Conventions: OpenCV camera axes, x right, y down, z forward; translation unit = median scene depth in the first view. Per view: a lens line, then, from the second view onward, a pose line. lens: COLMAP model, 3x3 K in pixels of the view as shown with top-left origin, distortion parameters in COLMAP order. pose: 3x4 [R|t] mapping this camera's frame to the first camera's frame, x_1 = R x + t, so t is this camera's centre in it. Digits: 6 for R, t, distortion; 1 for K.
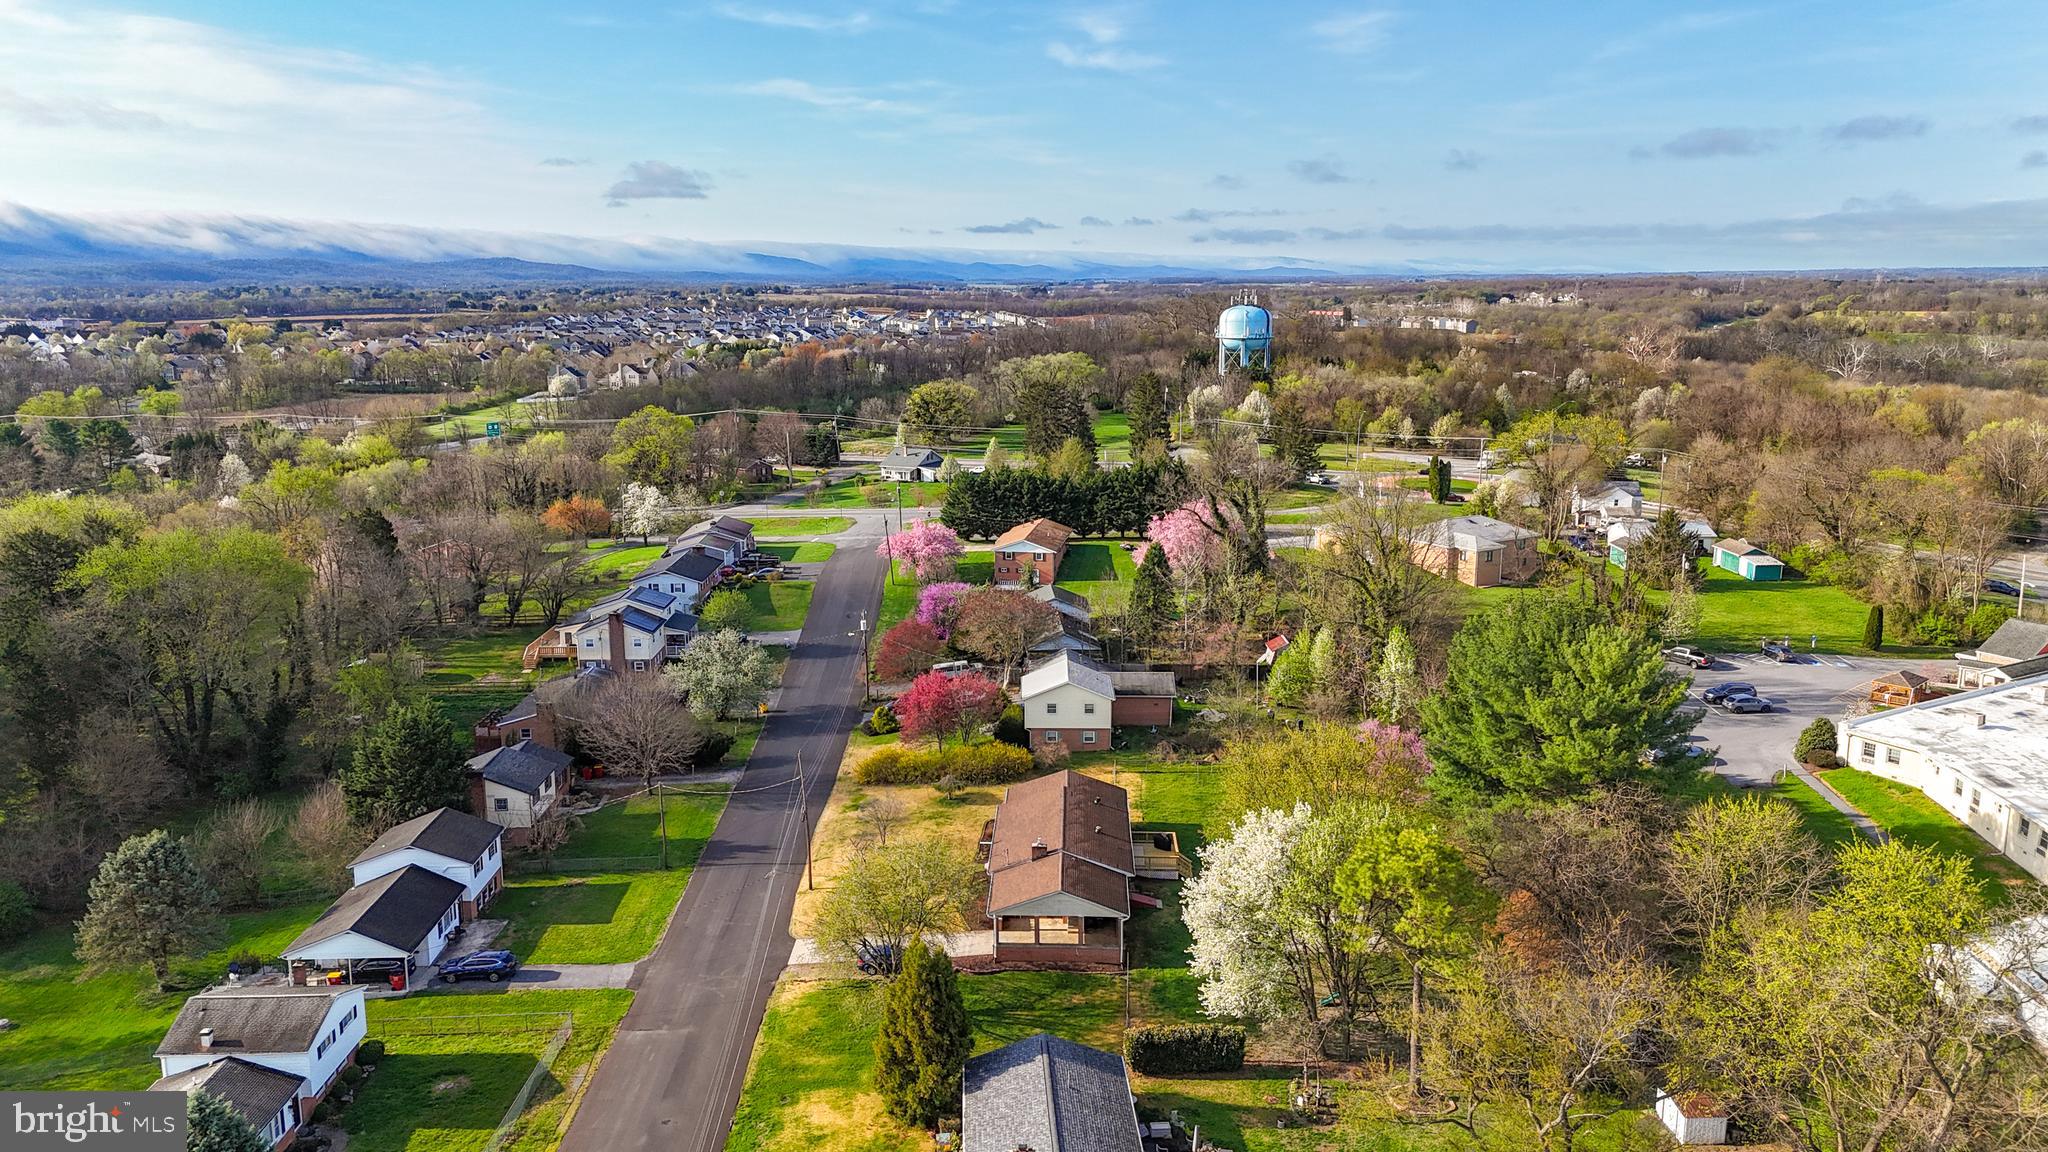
lens RADIAL K [[1501.0, 0, 1028.3], [0, 1501.0, 588.9], [0, 0, 1]] dist [0.050550, -0.031066]
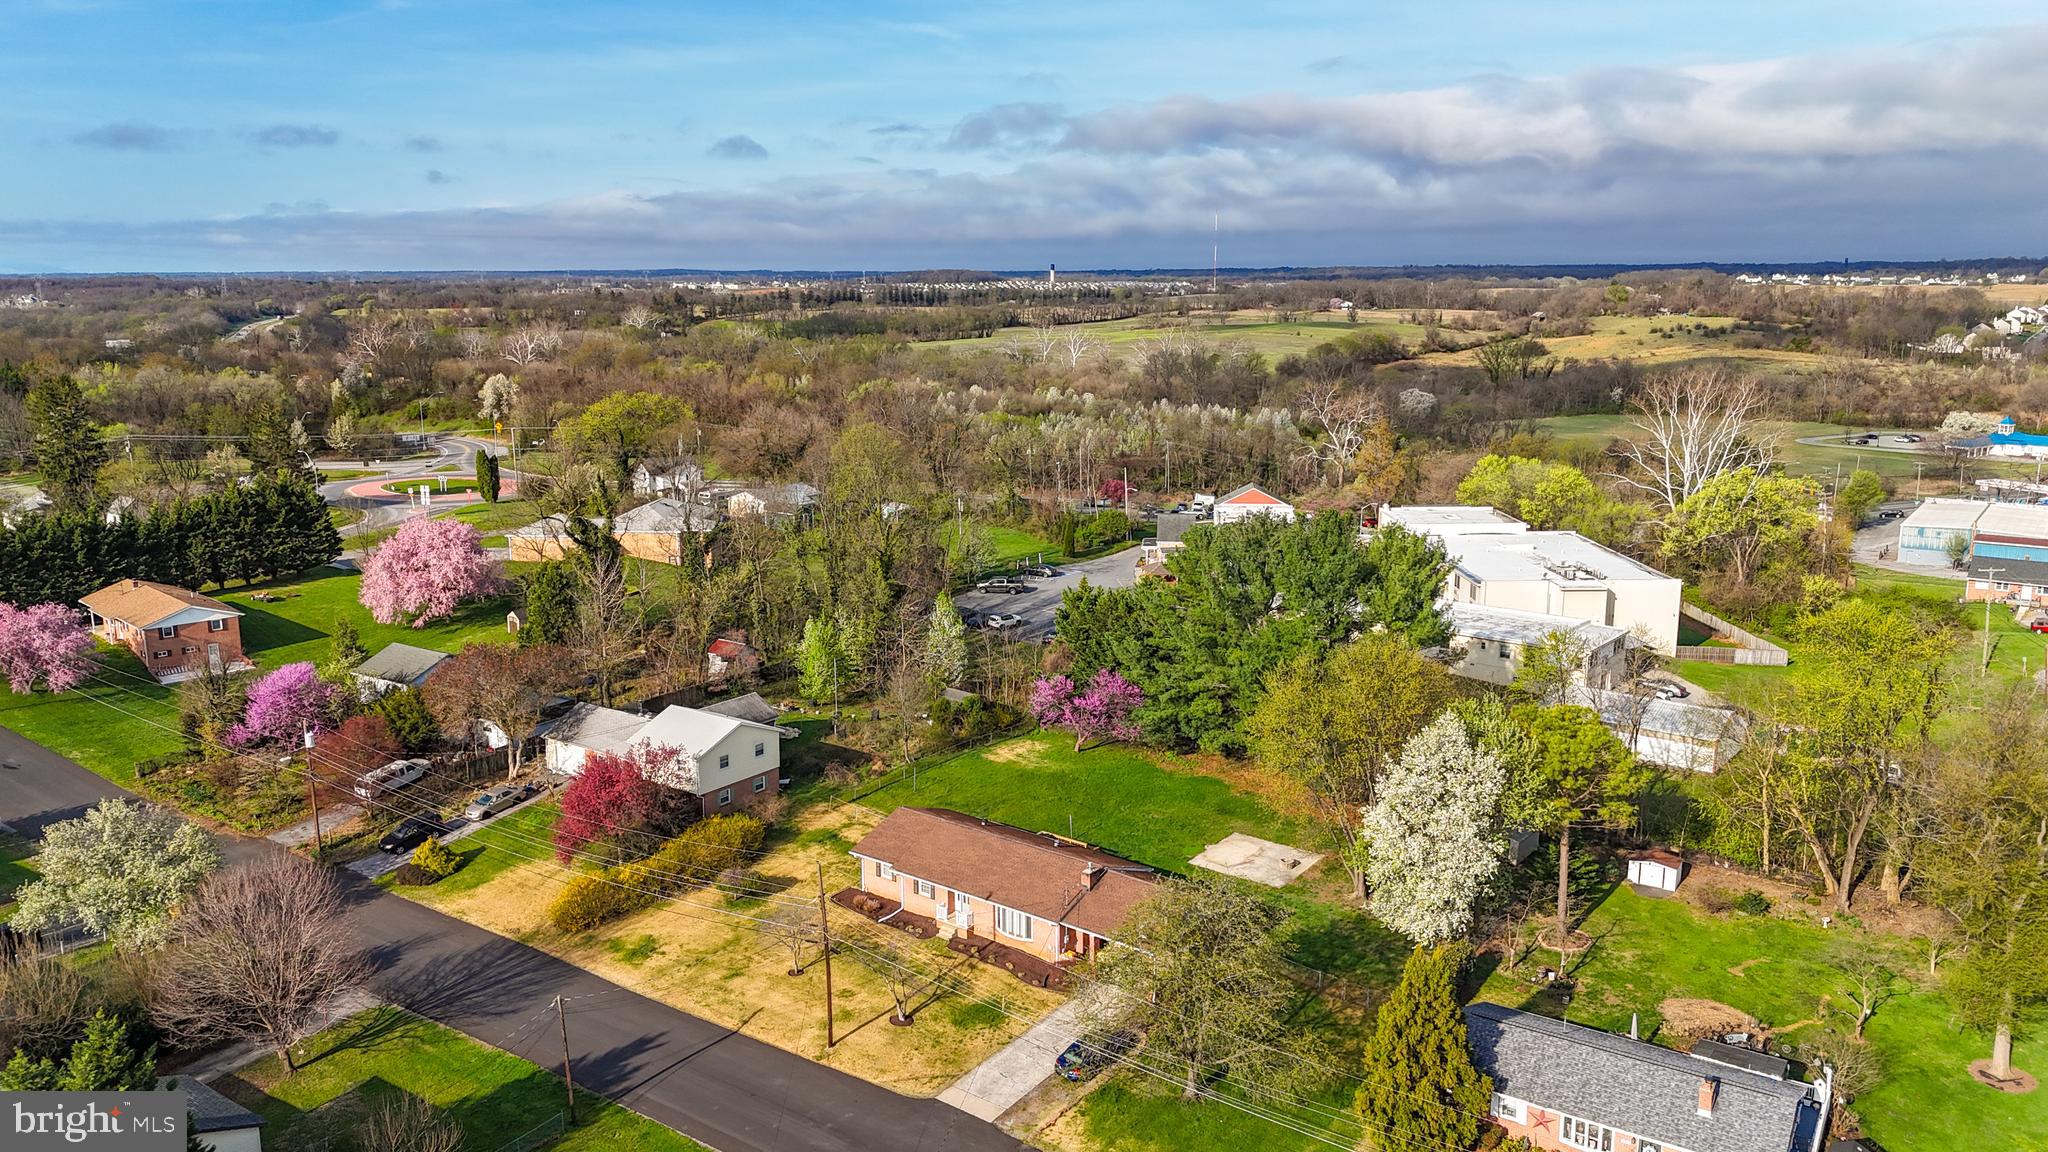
lens RADIAL K [[1501.0, 0, 1020.5], [0, 1501.0, 570.0], [0, 0, 1]] dist [0.050550, -0.031066]
pose [[0.590731, -0.158312, 0.791185, -0.304866], [0.169090, 0.983079, 0.070460, -0.030424], [-0.788952, 0.092159, 0.607504, 0.225502]]
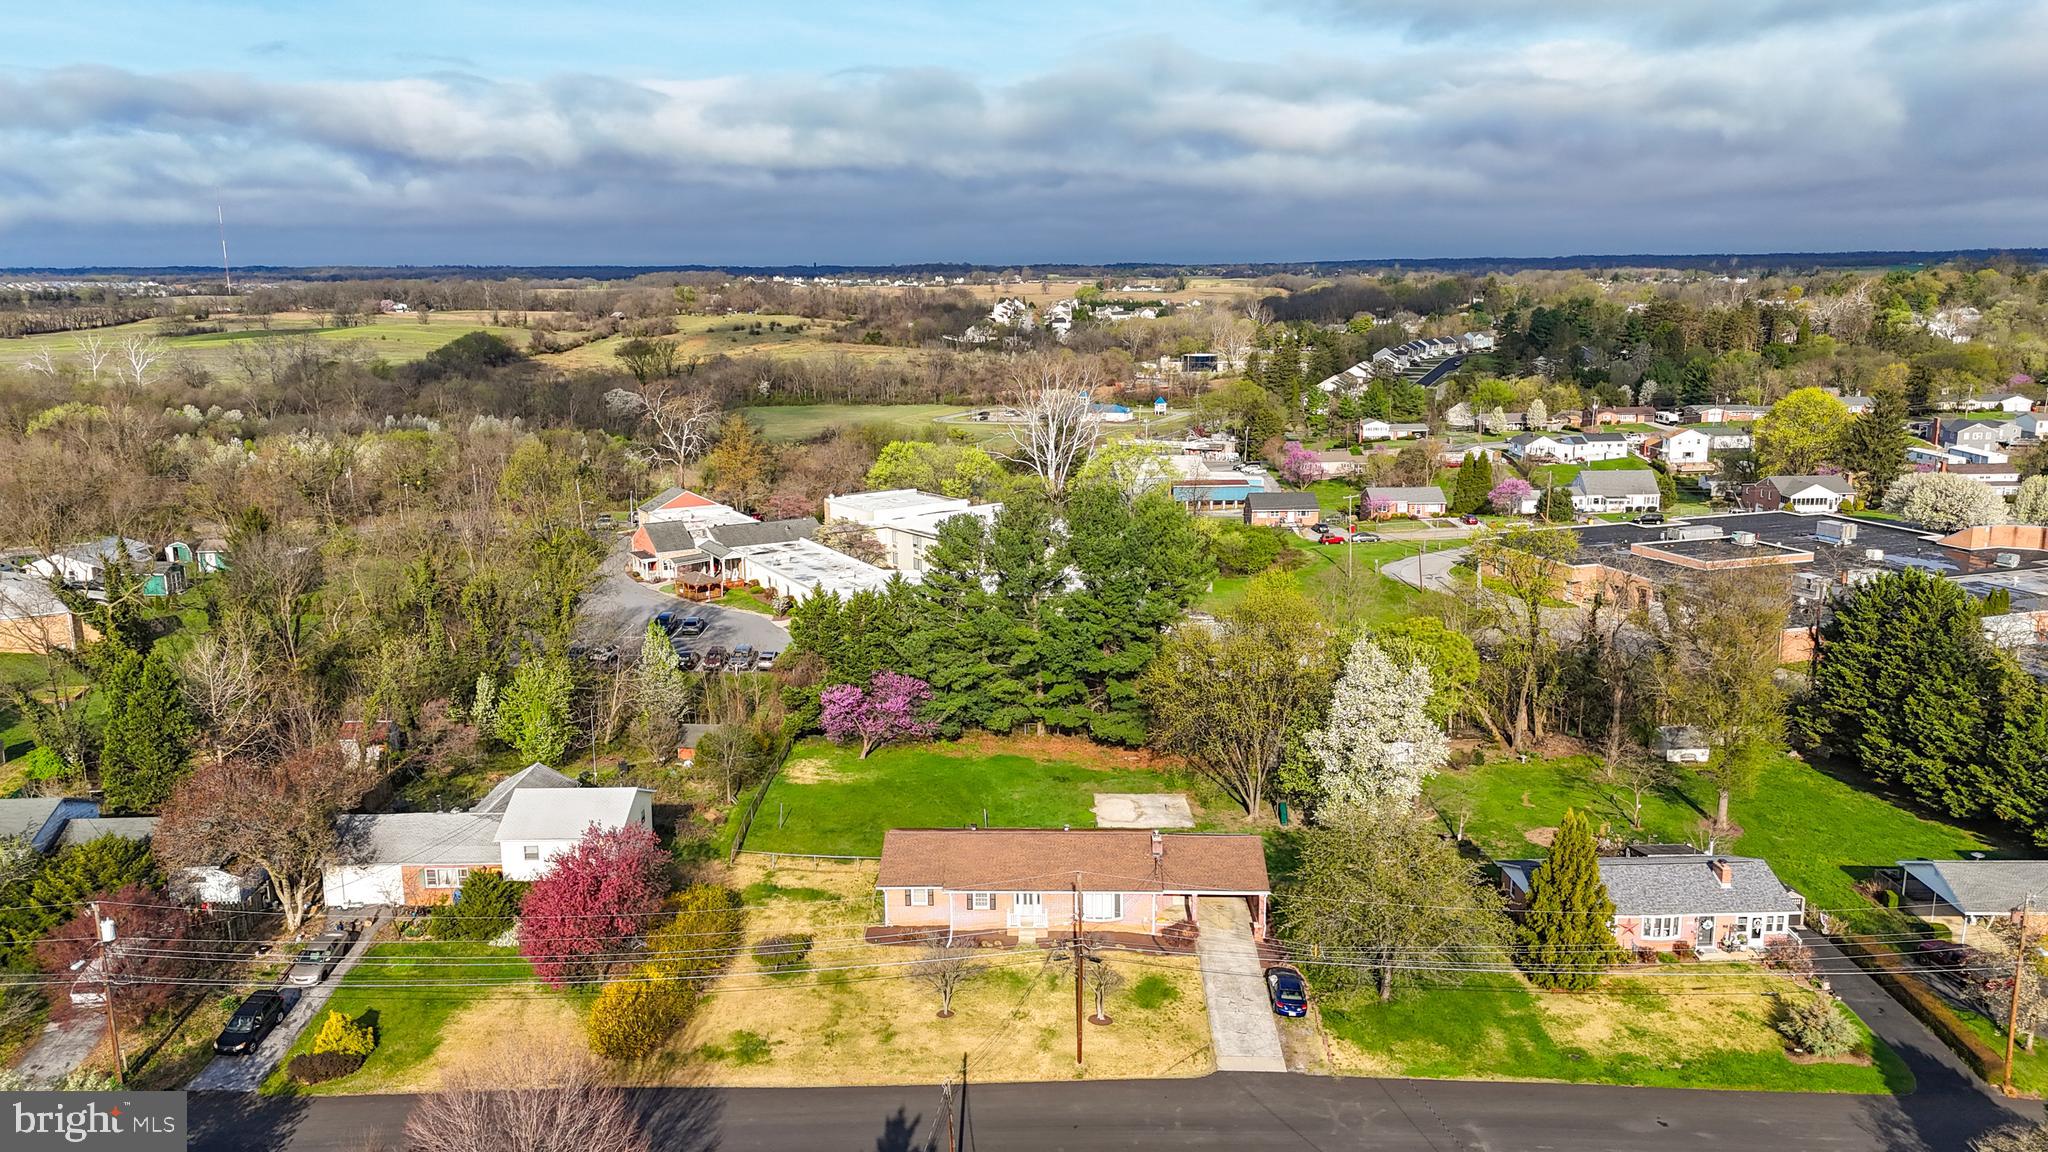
lens RADIAL K [[1501.0, 0, 1025.9], [0, 1501.0, 574.7], [0, 0, 1]] dist [0.050550, -0.031066]
pose [[-0.004178, -0.199437, 0.979902, -0.384194], [0.212620, 0.957327, 0.195749, -0.079702], [-0.977126, 0.209165, 0.038405, 0.460216]]
